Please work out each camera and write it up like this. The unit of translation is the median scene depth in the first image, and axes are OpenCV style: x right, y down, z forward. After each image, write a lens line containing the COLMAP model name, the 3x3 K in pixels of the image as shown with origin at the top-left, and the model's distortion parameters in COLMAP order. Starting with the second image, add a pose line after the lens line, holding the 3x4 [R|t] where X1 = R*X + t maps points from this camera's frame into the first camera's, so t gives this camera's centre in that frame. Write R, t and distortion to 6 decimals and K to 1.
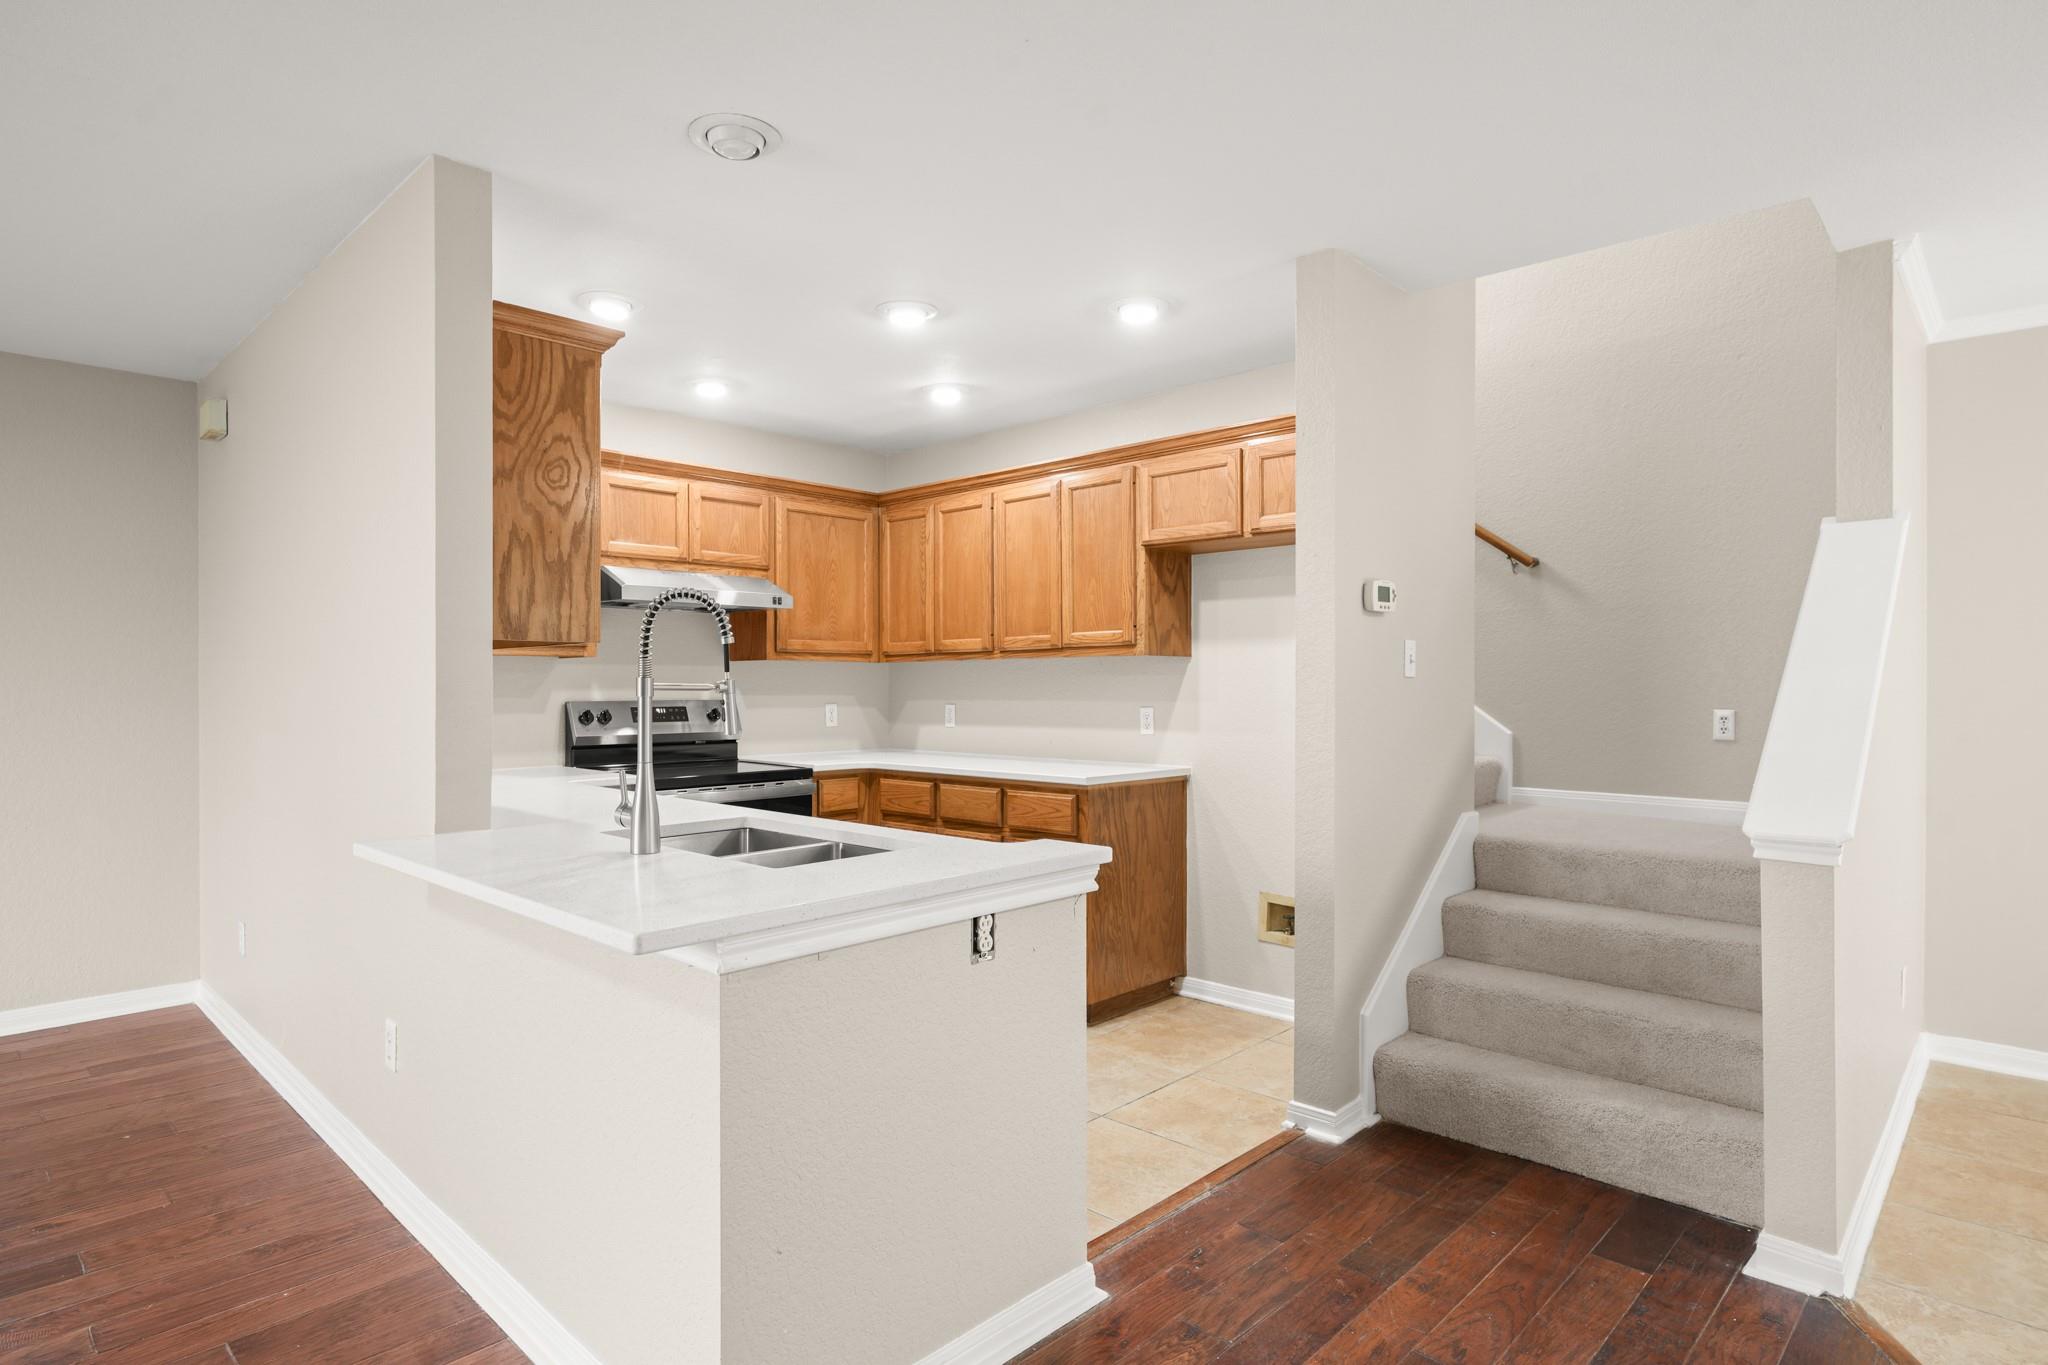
lens RADIAL K [[1089.1, 0, 1009.8], [0, 1089.1, 680.8], [0, 0, 1]] dist [-0.004563, -0.000013]
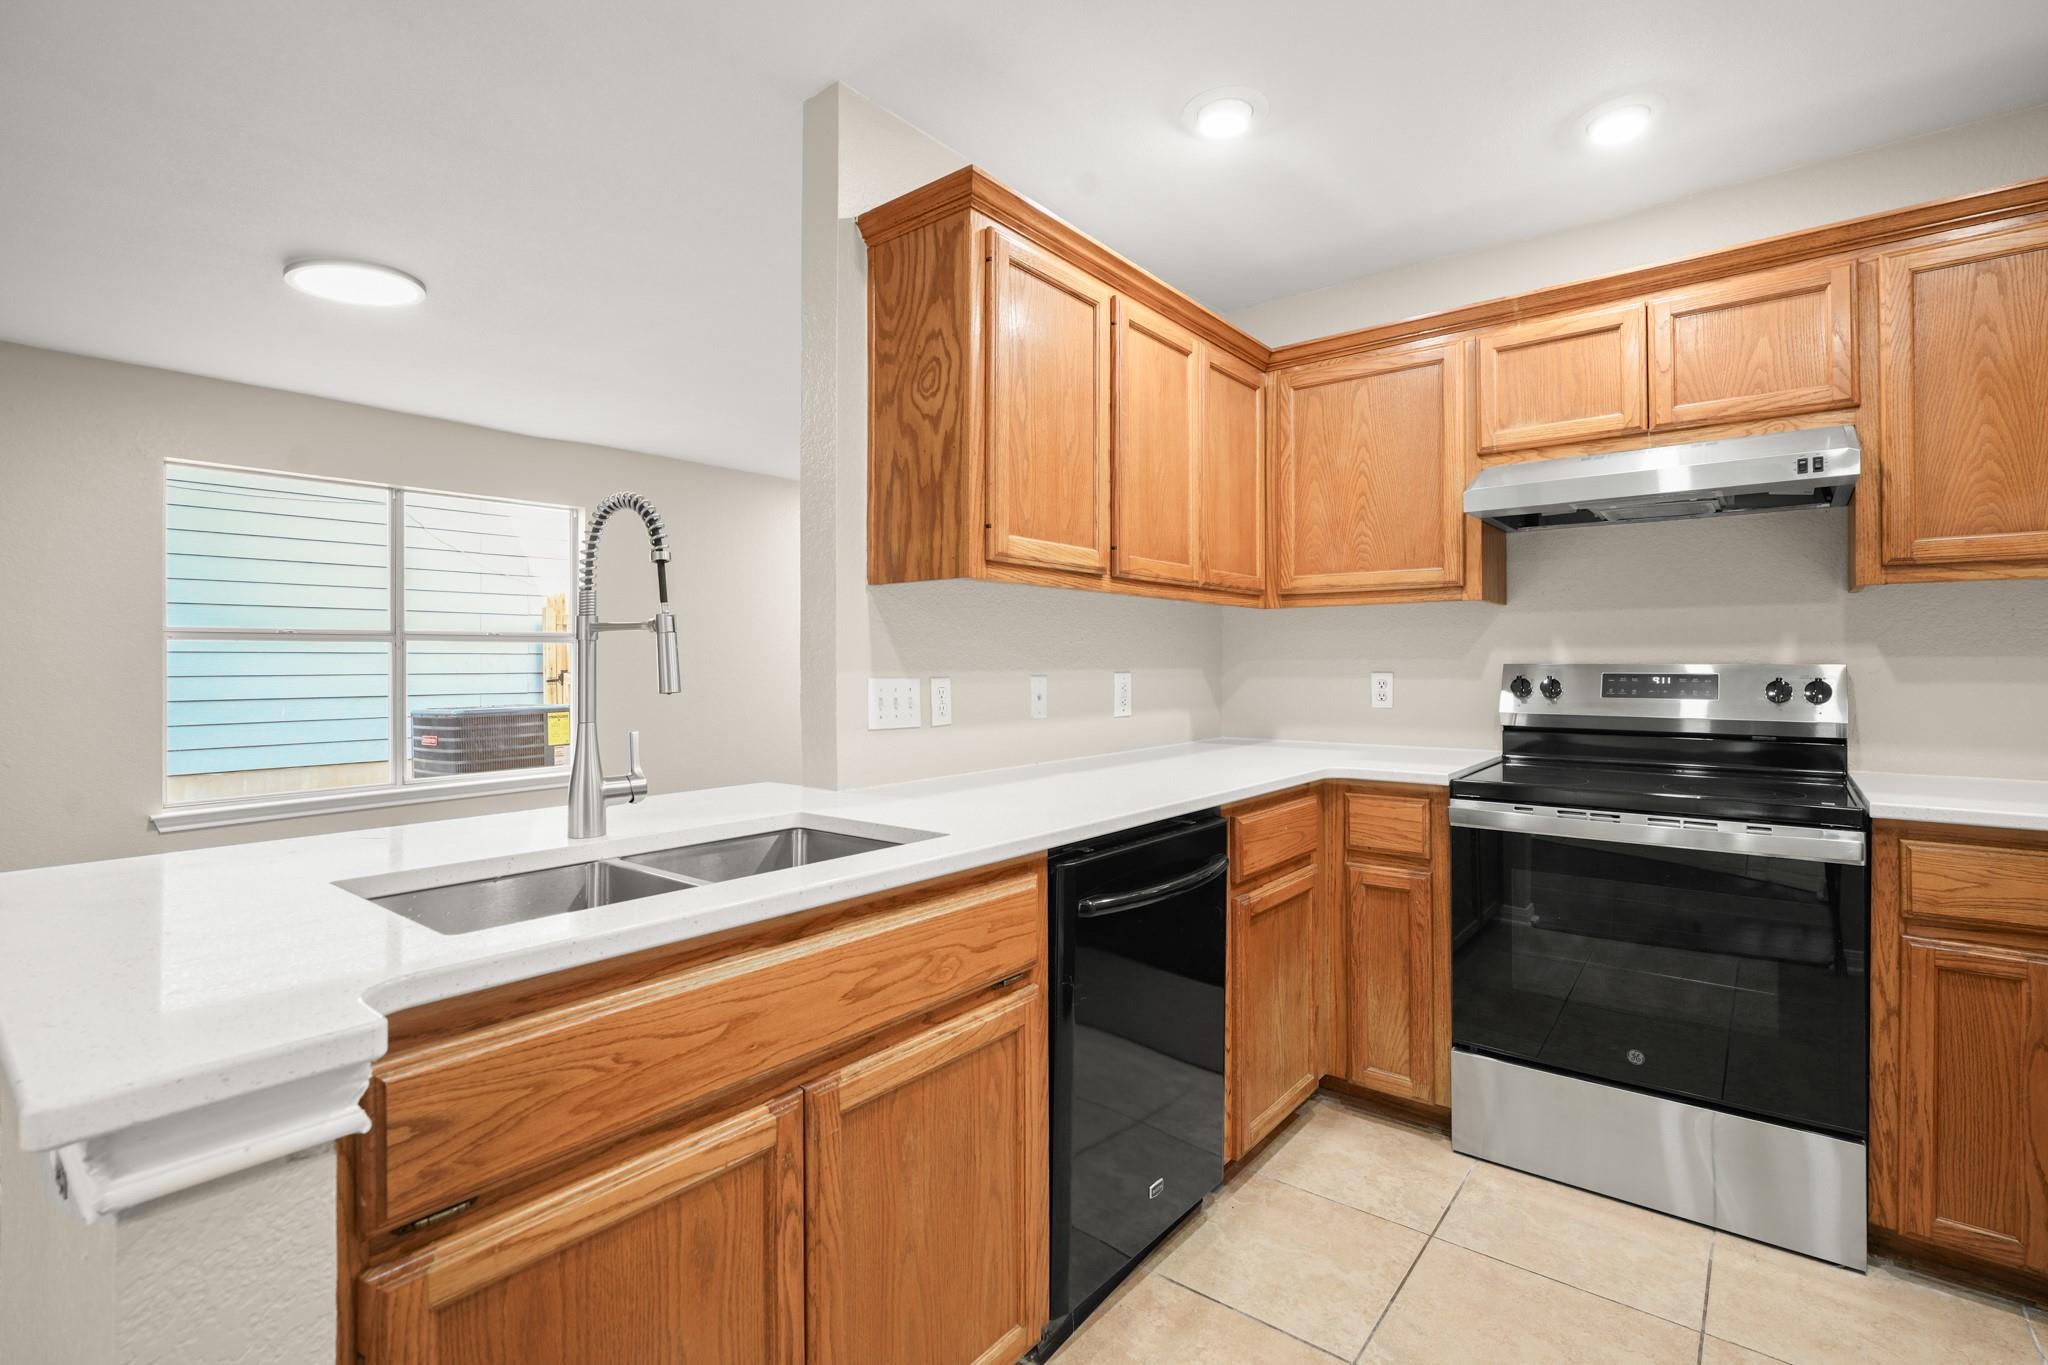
lens RADIAL K [[938.6, 0, 1049.8], [0, 938.6, 635.7], [0, 0, 1]] dist [-0.005141, 0.000449]
pose [[0.094235, -0.027160, -0.995179, 0.298670], [0.004572, 0.999629, -0.026849, 0.025083], [0.995539, -0.002020, 0.094324, 1.016771]]
